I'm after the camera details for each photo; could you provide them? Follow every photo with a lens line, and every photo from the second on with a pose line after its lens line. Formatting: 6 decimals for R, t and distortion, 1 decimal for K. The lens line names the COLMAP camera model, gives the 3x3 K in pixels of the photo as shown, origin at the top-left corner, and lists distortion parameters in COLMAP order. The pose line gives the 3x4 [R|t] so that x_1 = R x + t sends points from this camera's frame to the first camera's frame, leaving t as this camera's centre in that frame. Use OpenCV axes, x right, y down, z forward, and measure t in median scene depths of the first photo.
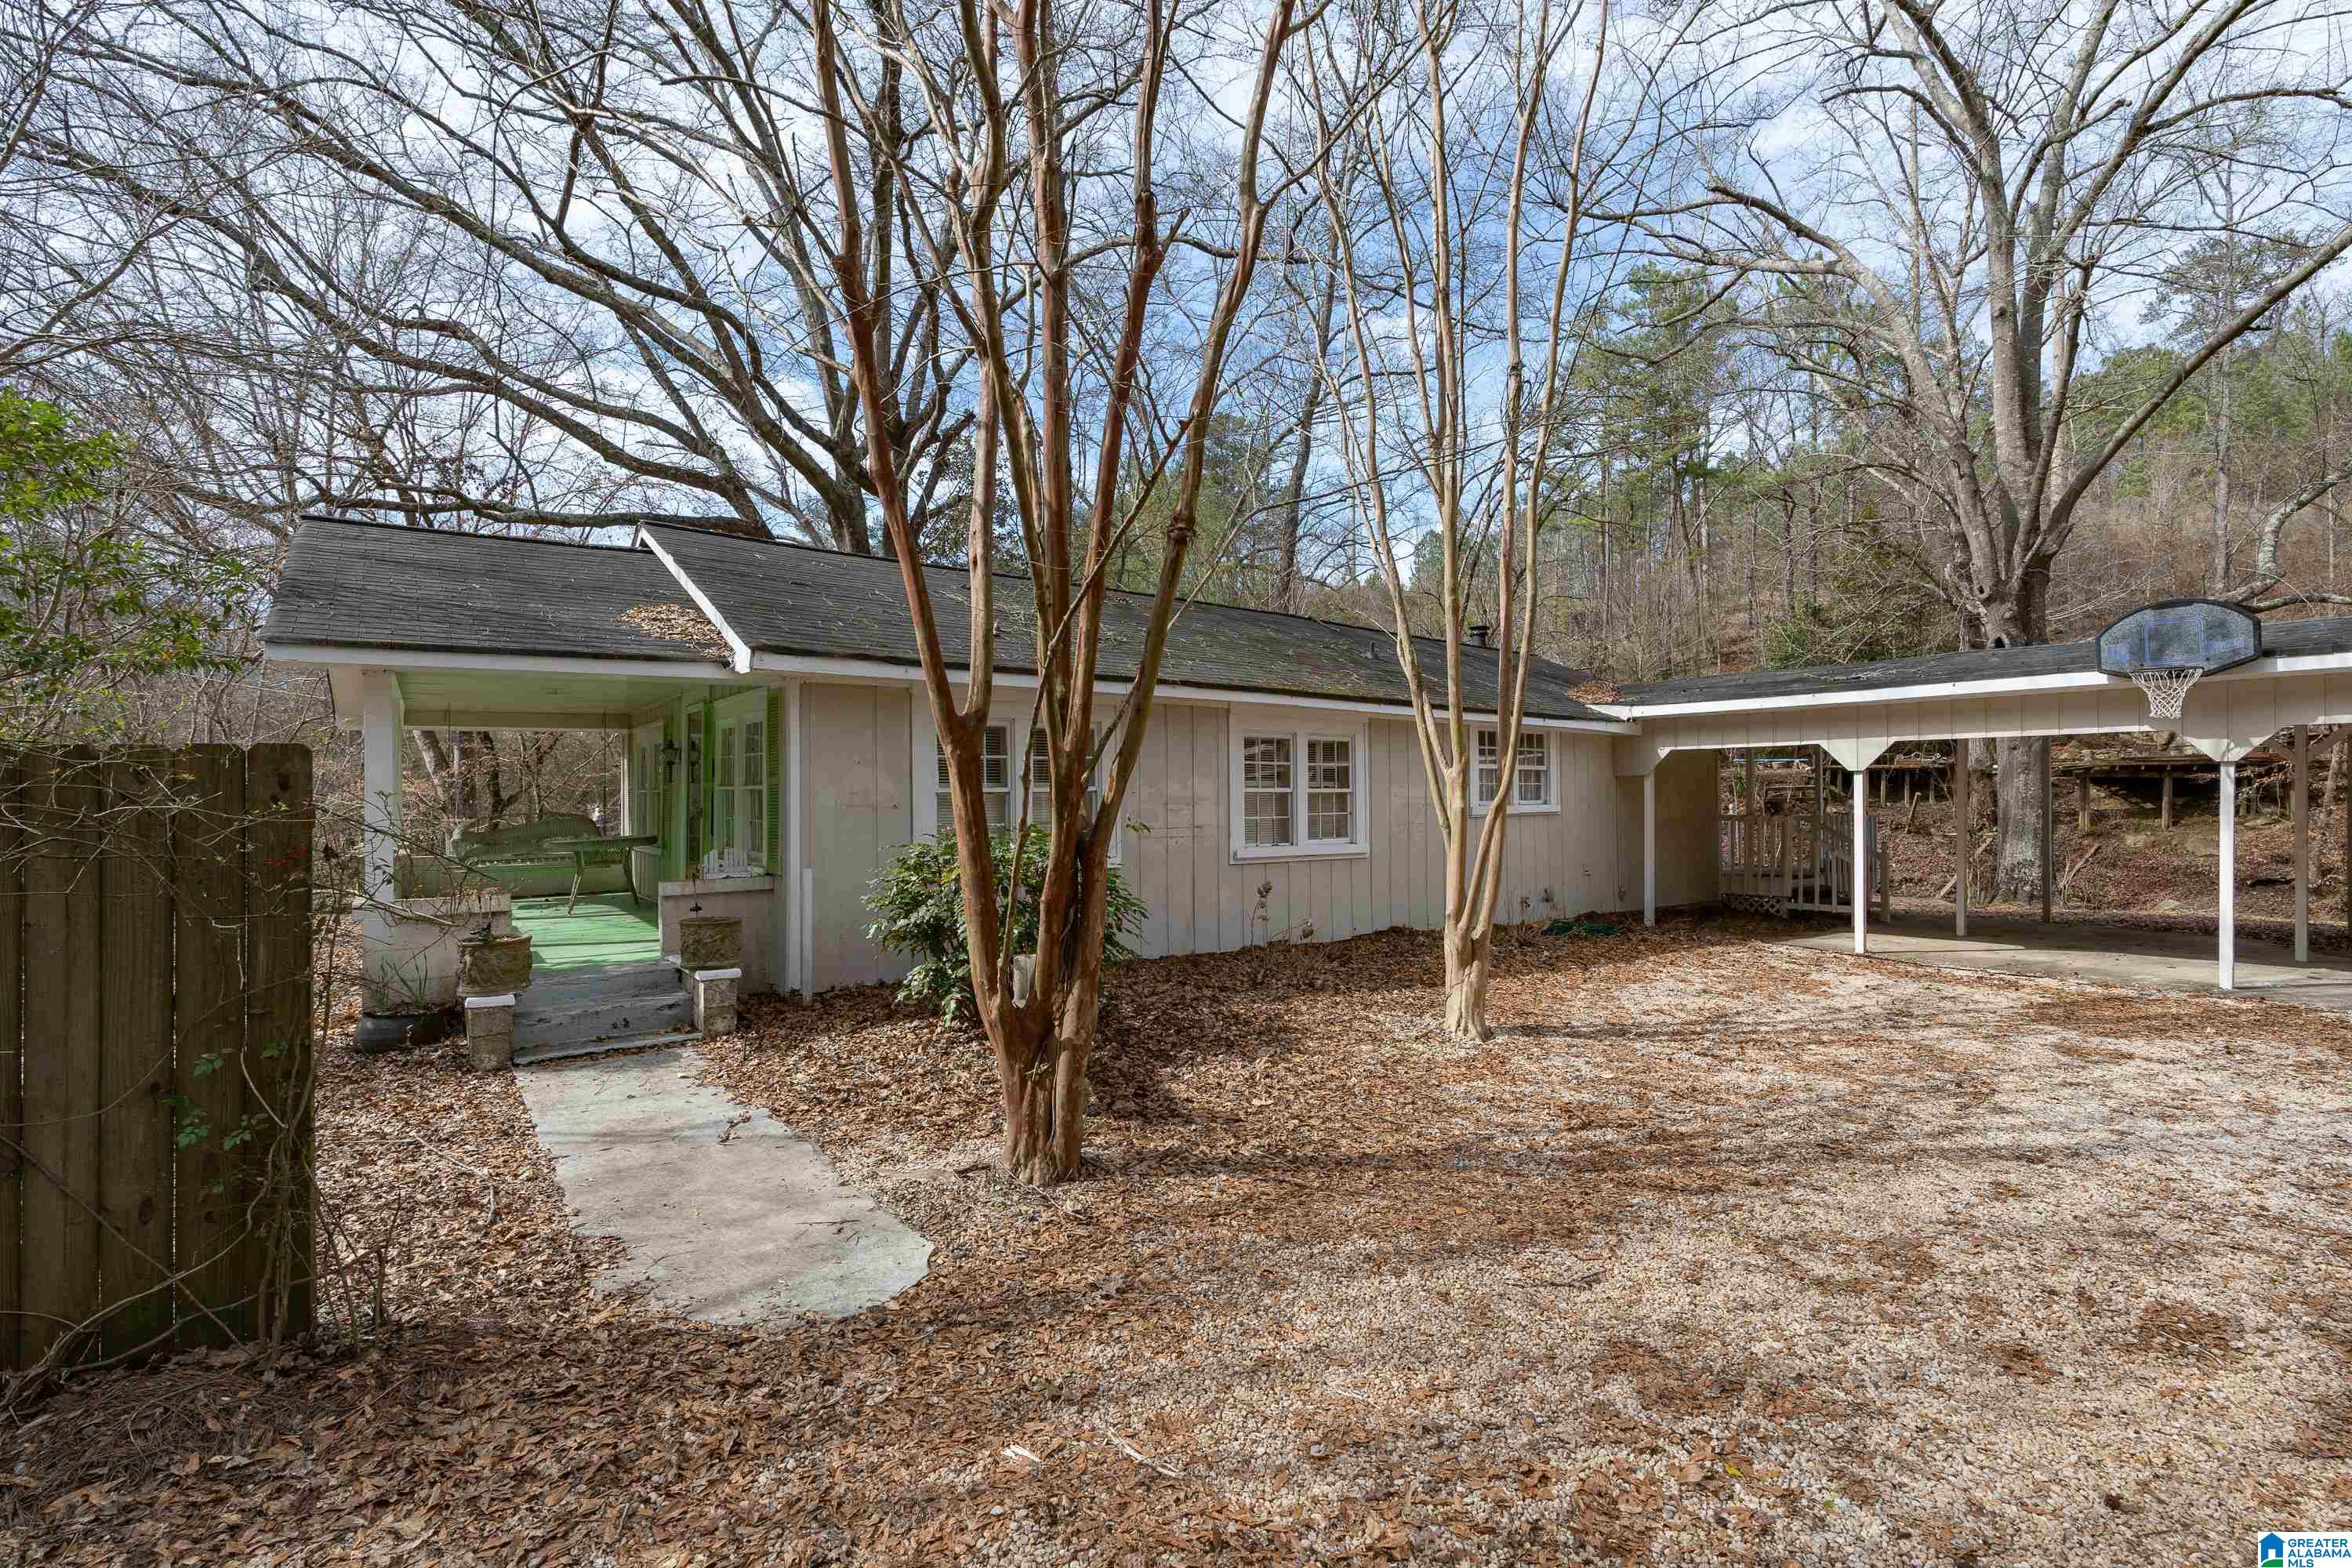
lens RADIAL K [[1078.5, 0, 1176.0], [0, 1078.5, 784.0], [0, 0, 1]] dist [0.000305, 0.001312]
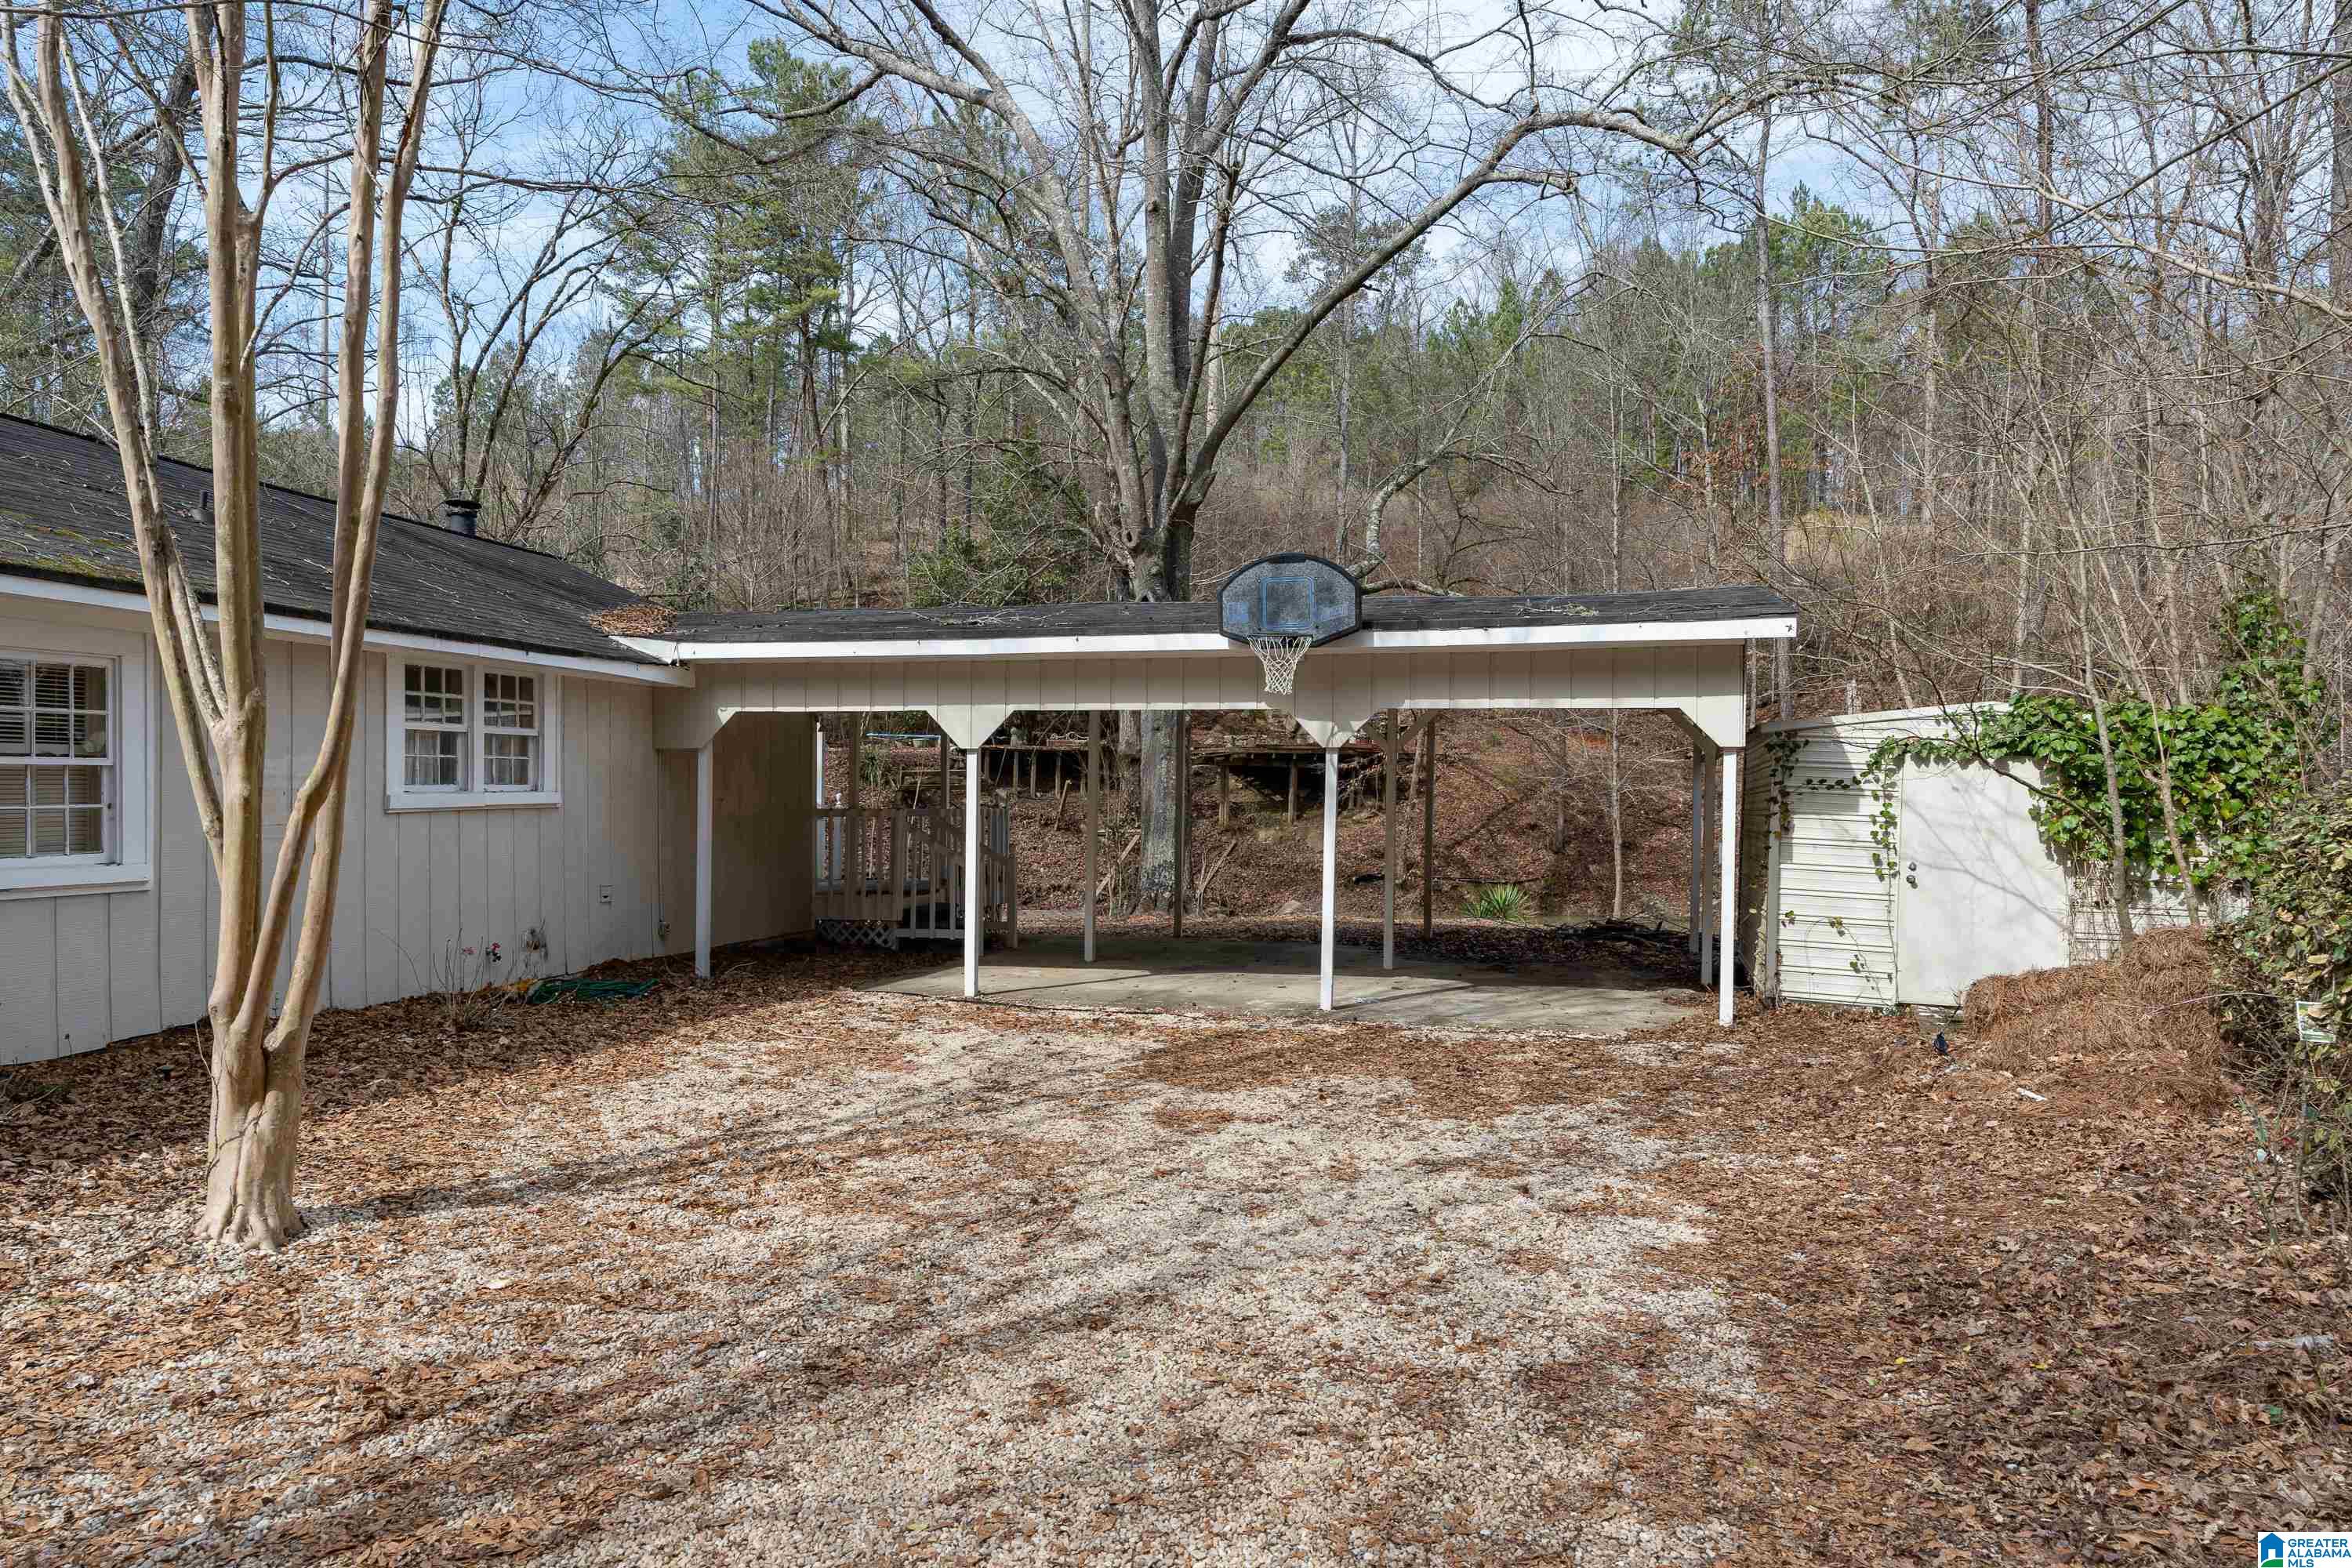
lens RADIAL K [[1514.7, 0, 1176.0], [0, 1514.7, 784.0], [0, 0, 1]] dist [0.001059, 0.000061]
pose [[0.788777, 0.010810, 0.614584, 0.117743], [-0.019548, 0.999781, 0.007505, 0.001045], [-0.614368, -0.017934, 0.788816, 0.108419]]
